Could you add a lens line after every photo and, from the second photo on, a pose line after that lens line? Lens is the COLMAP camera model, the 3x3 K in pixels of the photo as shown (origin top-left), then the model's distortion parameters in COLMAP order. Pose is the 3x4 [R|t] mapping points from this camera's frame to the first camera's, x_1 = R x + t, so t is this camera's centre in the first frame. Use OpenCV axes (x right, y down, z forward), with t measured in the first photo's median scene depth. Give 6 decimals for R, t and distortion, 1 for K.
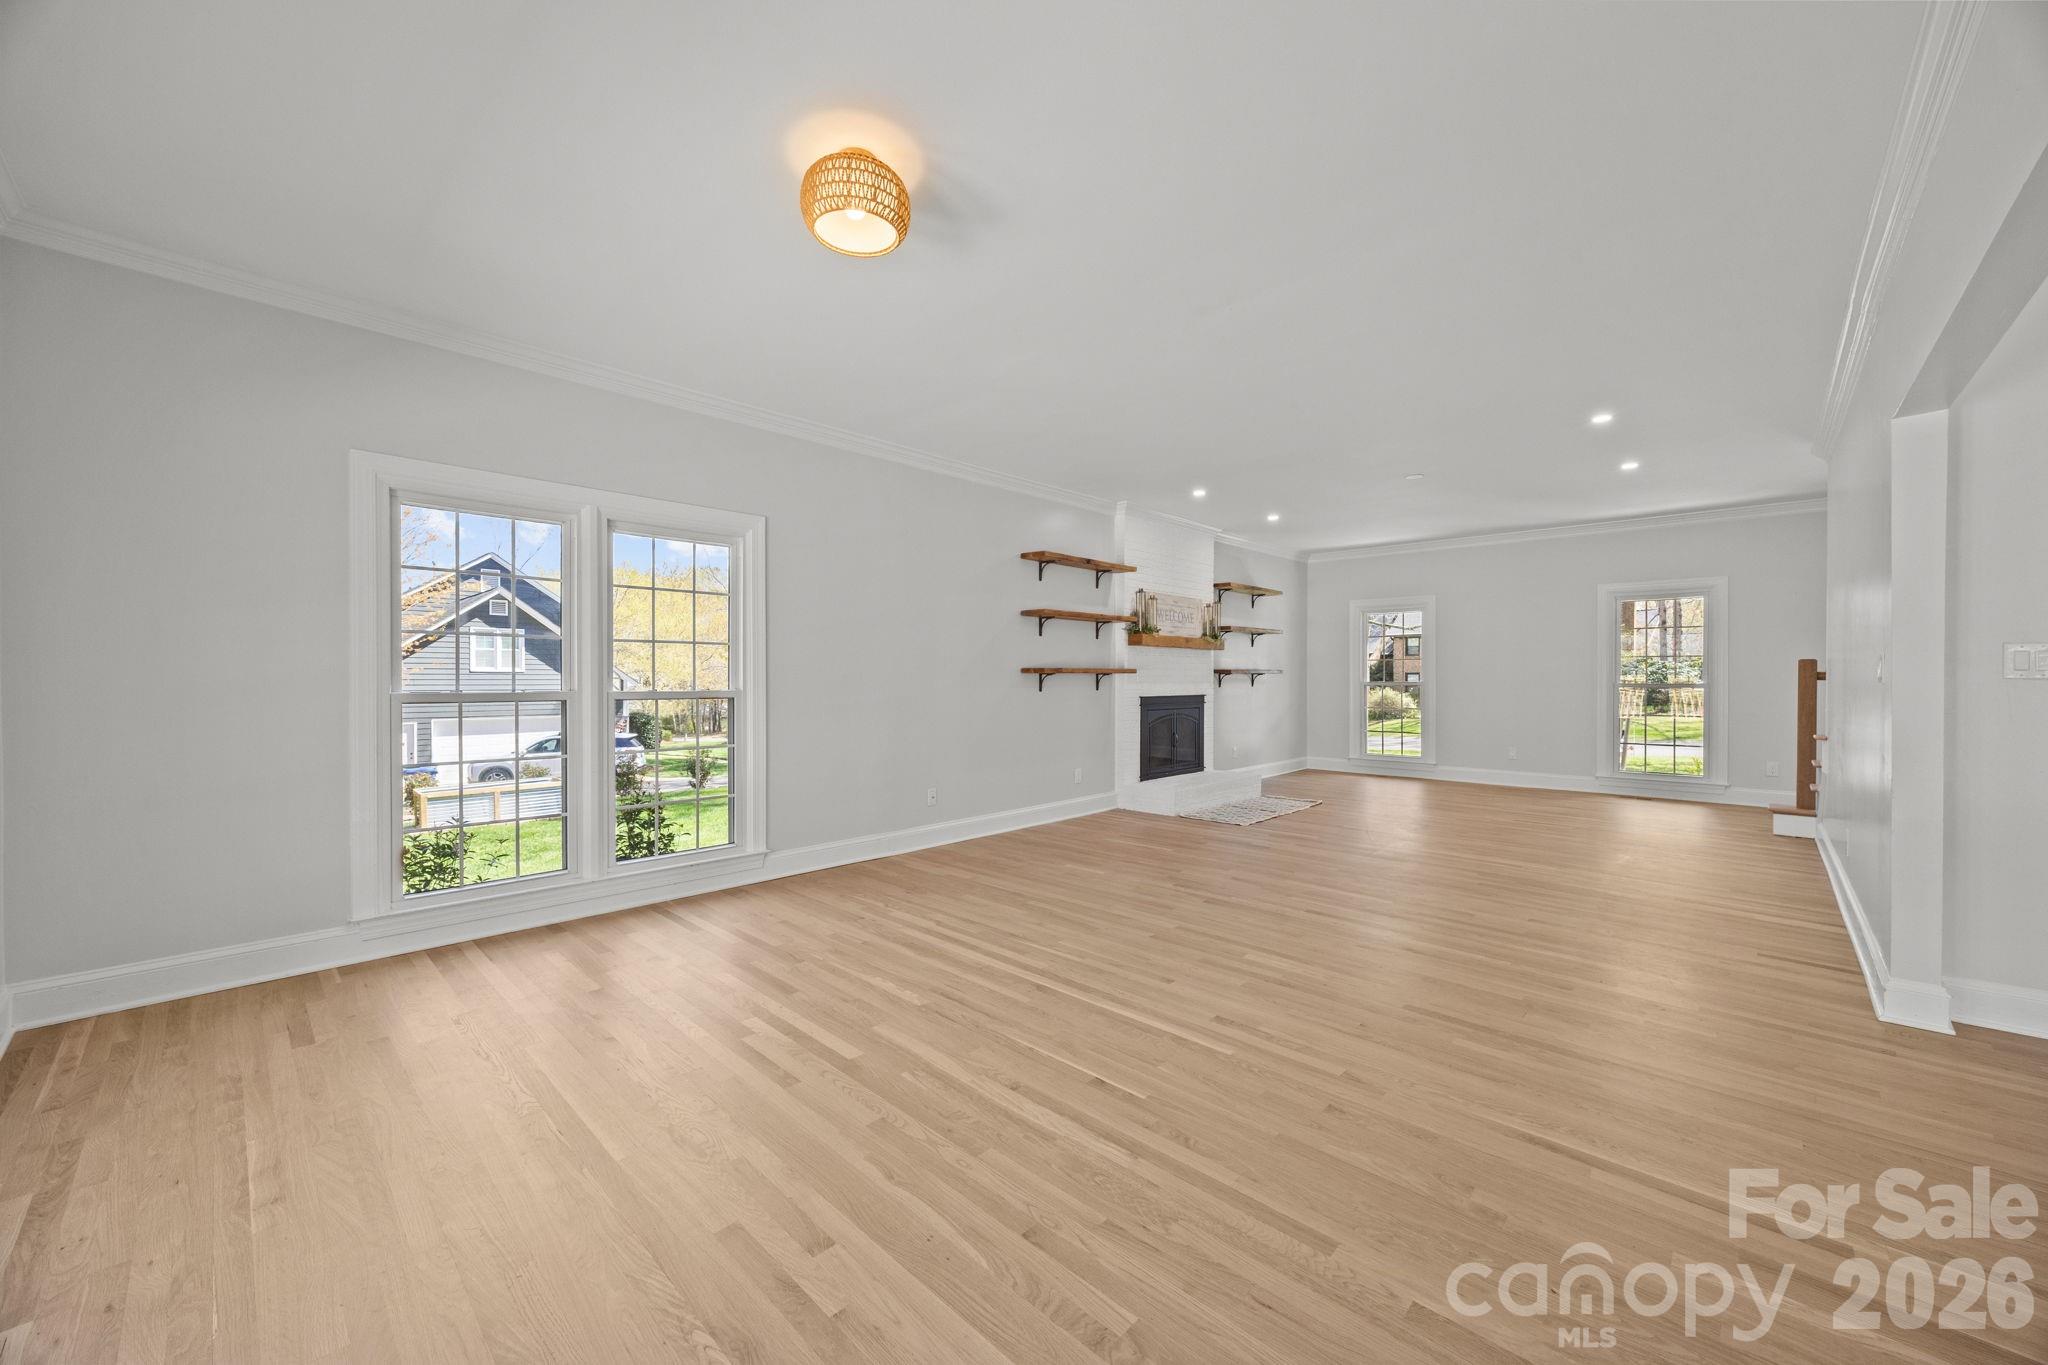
lens RADIAL K [[777.9, 0, 1019.0], [0, 777.9, 682.5], [0, 0, 1]] dist [0.002756, 0.000355]
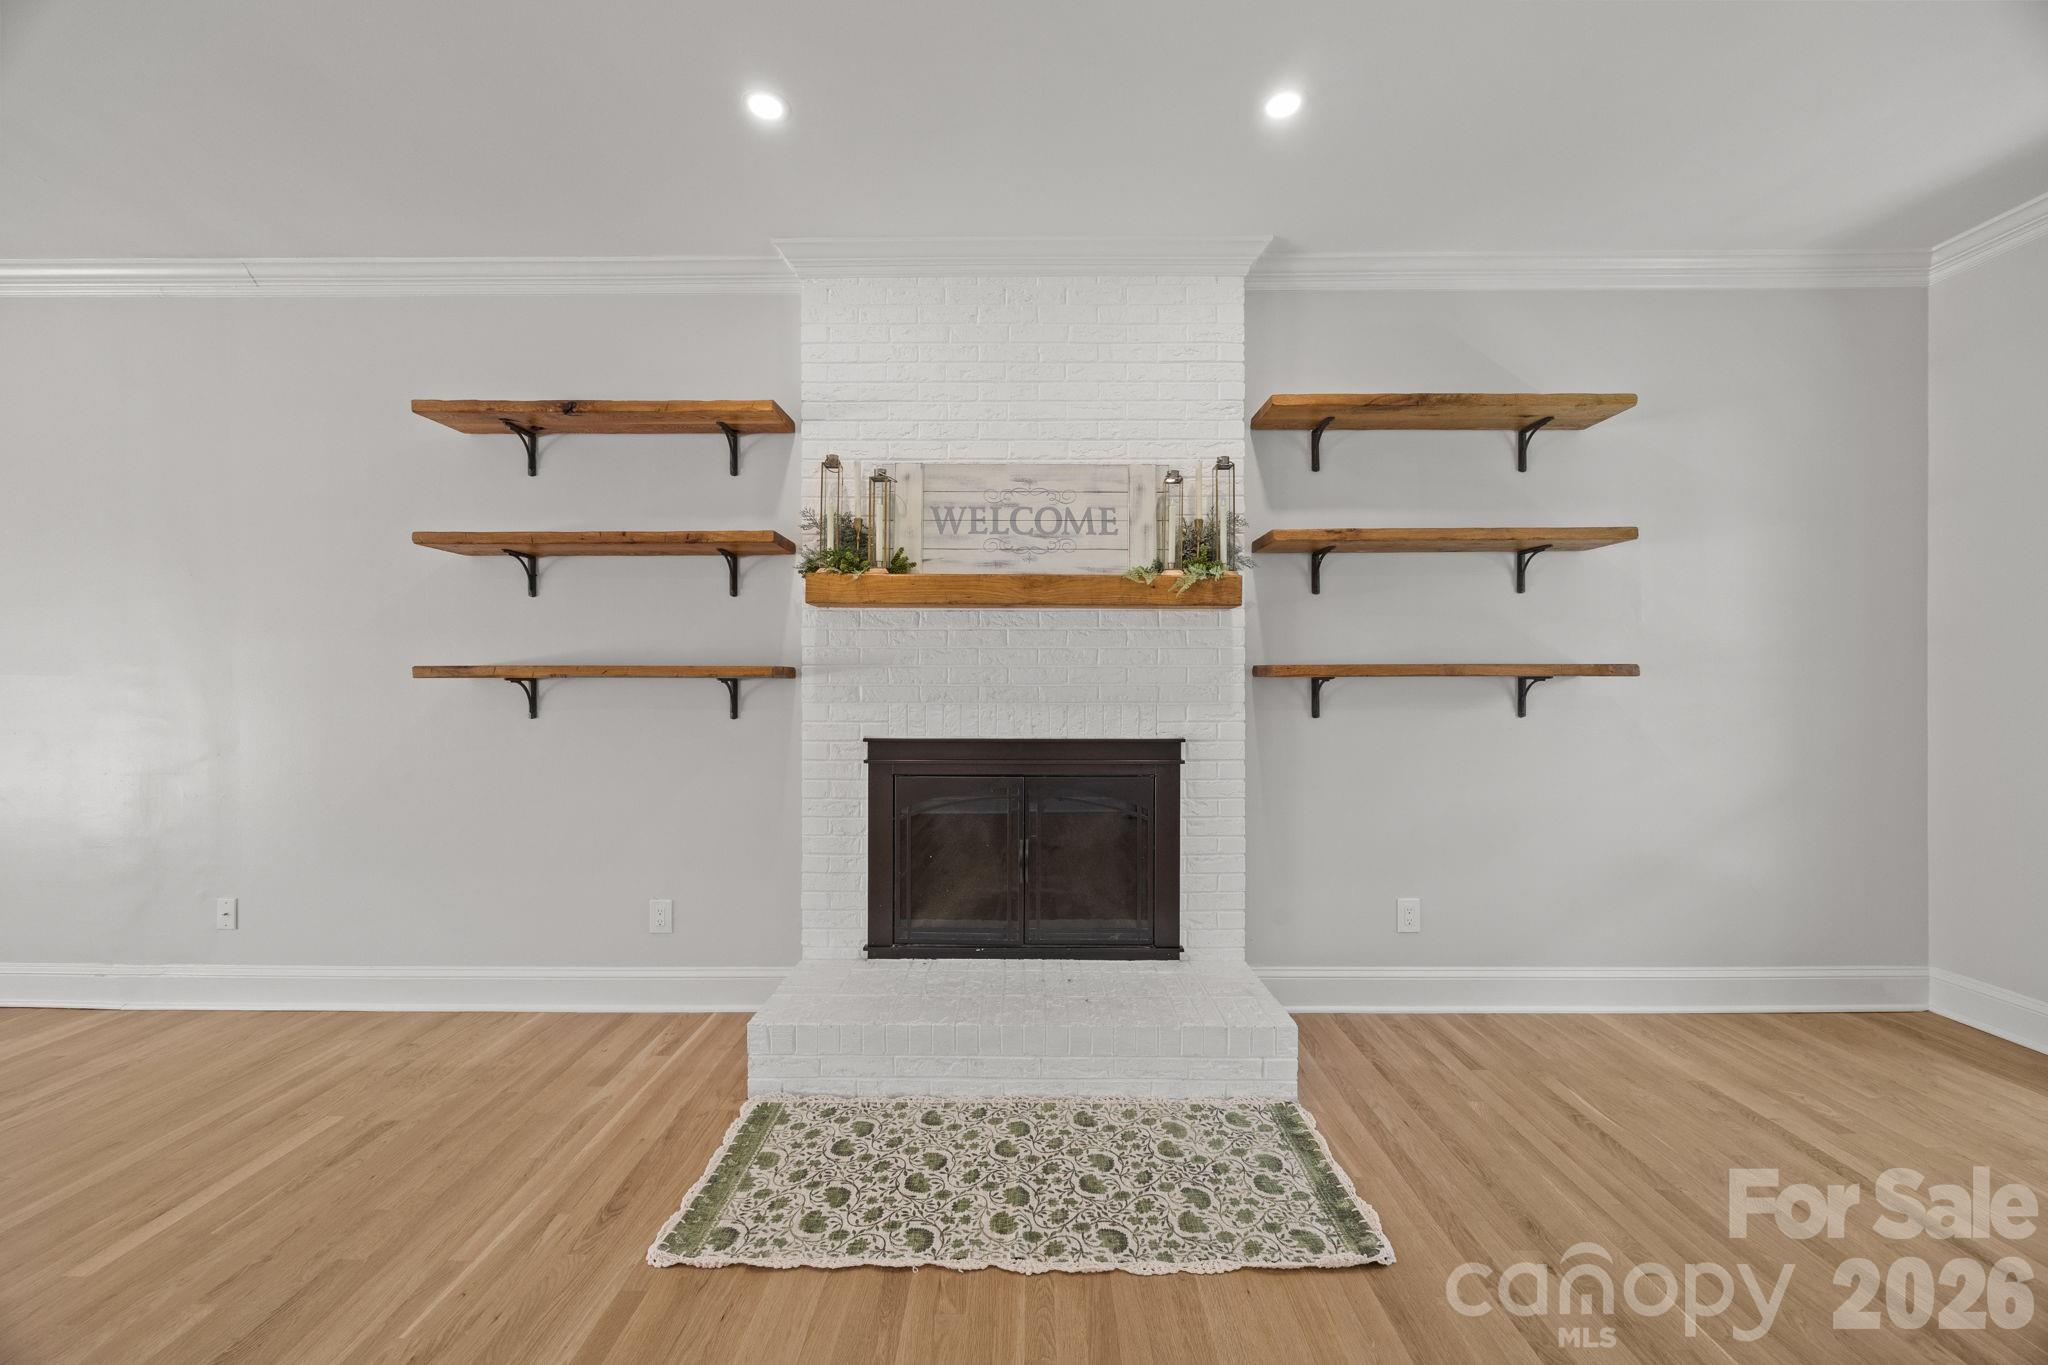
lens RADIAL K [[777.9, 0, 1011.3], [0, 777.9, 677.8], [0, 0, 1]] dist [0.002756, 0.000355]
pose [[0.684062, -0.002614, -0.729419, 0.551775], [-0.006789, 0.999927, -0.009951, -0.009008], [0.729392, 0.011759, 0.683995, 0.893363]]
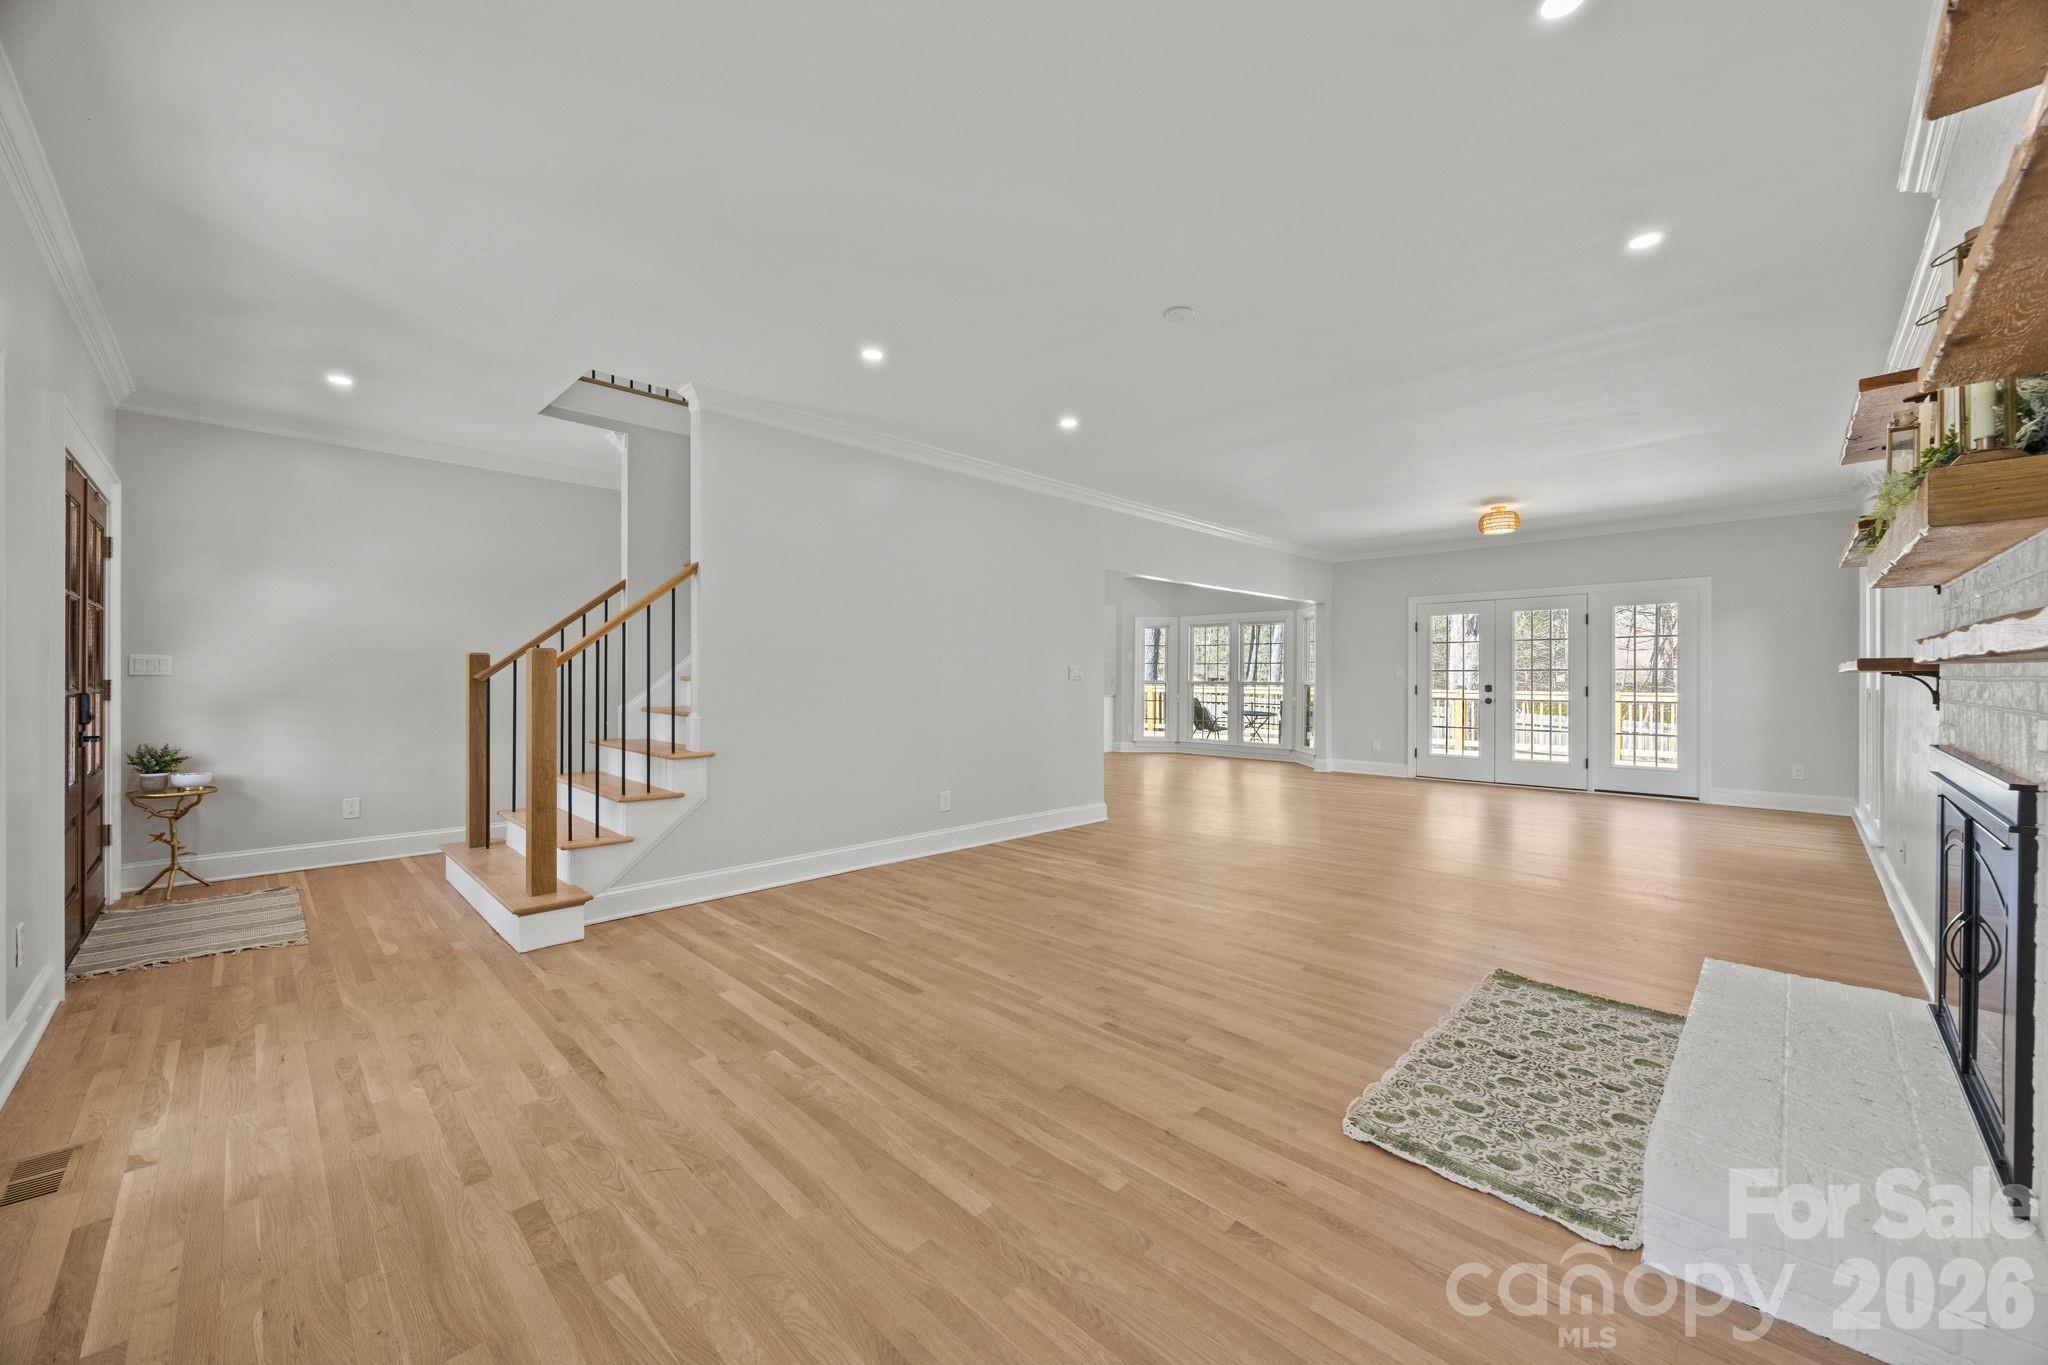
lens RADIAL K [[777.9, 0, 1019.0], [0, 777.9, 676.2], [0, 0, 1]] dist [0.002756, 0.000355]
pose [[-0.999765, -0.000877, 0.021676, 0.577917], [-0.000725, 0.999975, 0.007020, -0.011172], [-0.021682, 0.007003, -0.999740, 1.486824]]
